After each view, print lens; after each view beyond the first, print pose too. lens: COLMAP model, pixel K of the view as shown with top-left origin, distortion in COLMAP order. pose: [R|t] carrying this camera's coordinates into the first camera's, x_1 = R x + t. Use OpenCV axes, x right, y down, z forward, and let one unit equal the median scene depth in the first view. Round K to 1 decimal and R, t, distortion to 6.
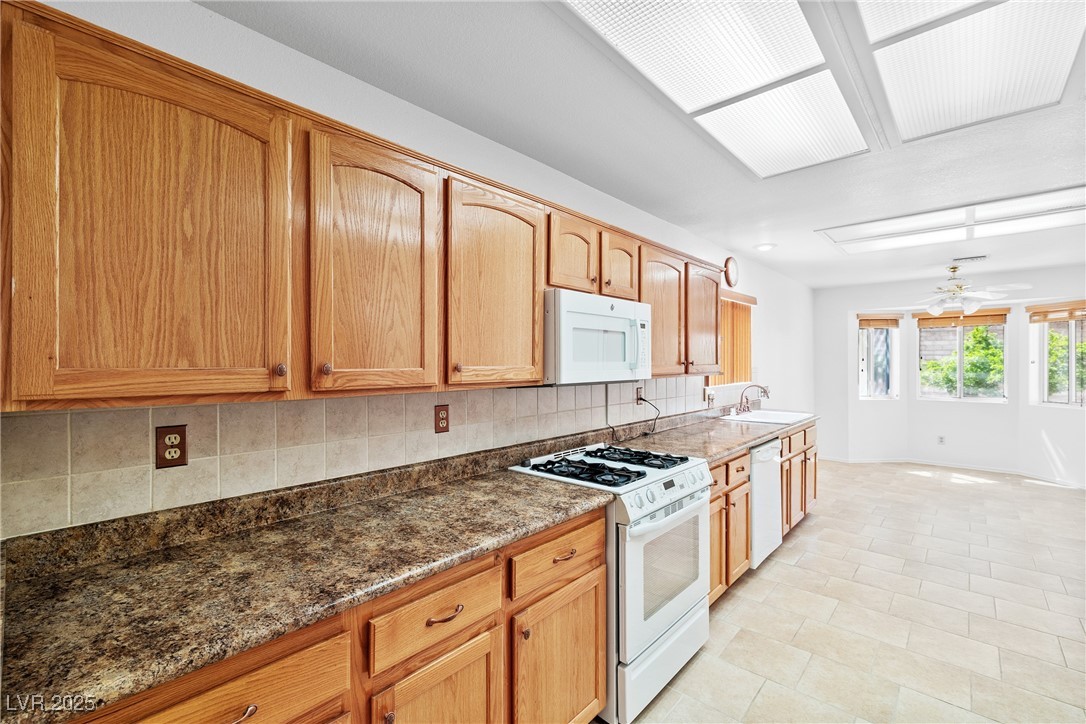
lens RADIAL K [[453.1, 0, 538.3], [0, 453.1, 359.0], [0, 0, 1]] dist [0.003330, -0.000270]
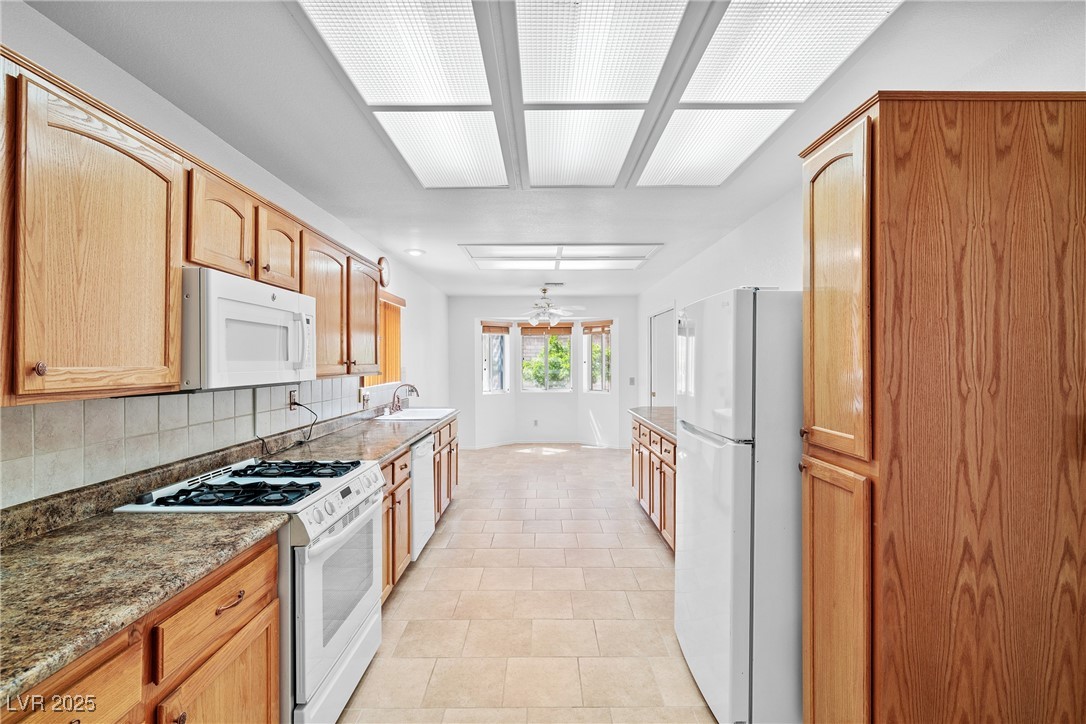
lens RADIAL K [[484.8, 0, 503.4], [0, 484.8, 354.7], [0, 0, 1]] dist [-0.004155, 0.000742]
pose [[0.760797, 0.010275, 0.648909, -0.101747], [-0.003425, 0.999924, -0.011818, 0.003368], [-0.648981, 0.006769, 0.760774, 0.024025]]
